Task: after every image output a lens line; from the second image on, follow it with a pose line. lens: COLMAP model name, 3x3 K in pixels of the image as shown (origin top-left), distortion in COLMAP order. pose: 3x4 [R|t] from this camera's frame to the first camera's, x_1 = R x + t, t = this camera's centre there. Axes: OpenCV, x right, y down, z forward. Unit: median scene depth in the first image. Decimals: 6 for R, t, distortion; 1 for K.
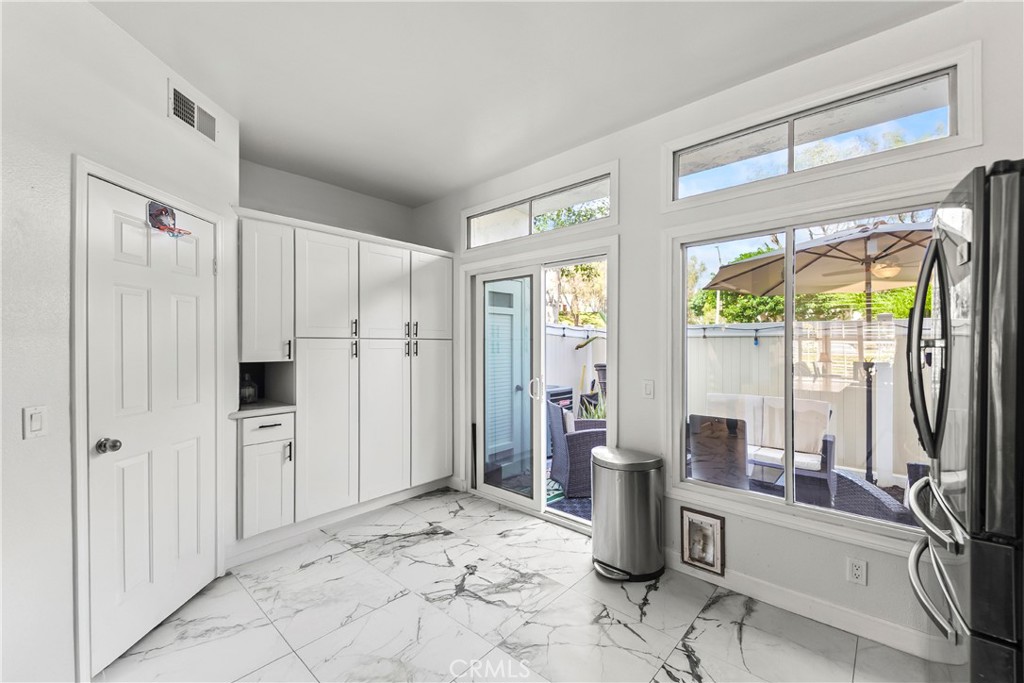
lens RADIAL K [[412.2, 0, 507.7], [0, 412.2, 349.7], [0, 0, 1]] dist [0.000164, 0.000021]
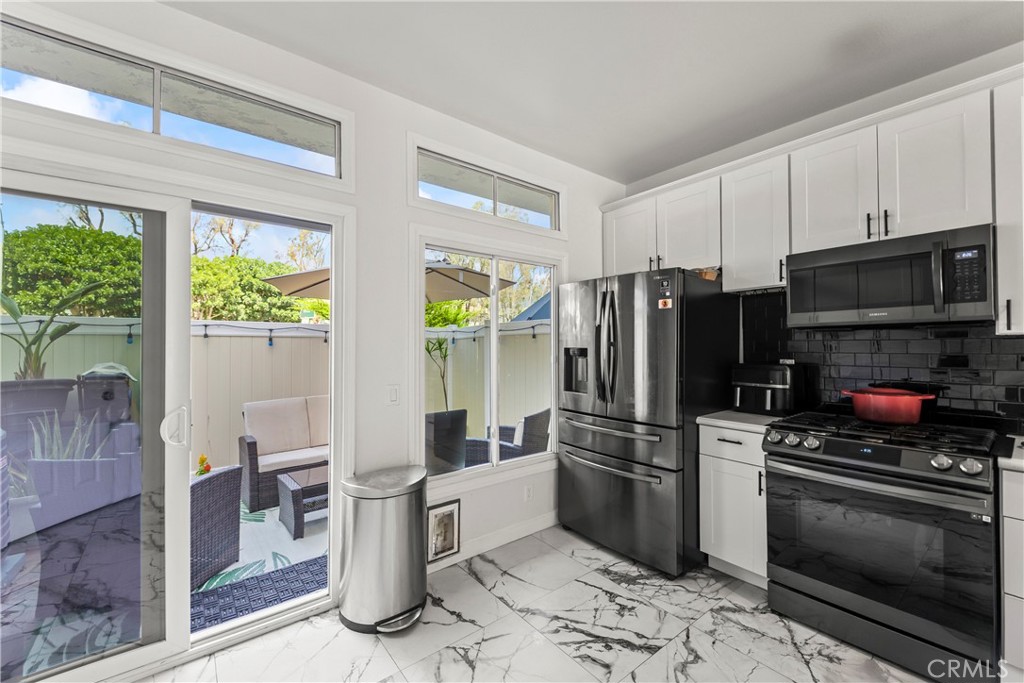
lens RADIAL K [[409.4, 0, 512.0], [0, 409.4, 343.4], [0, 0, 1]] dist [0.001124, -0.000057]
pose [[0.154302, 0.003488, 0.988018, -0.551733], [0.013167, 0.999898, -0.005587, -0.008910], [-0.987936, 0.013871, 0.154241, 0.673433]]
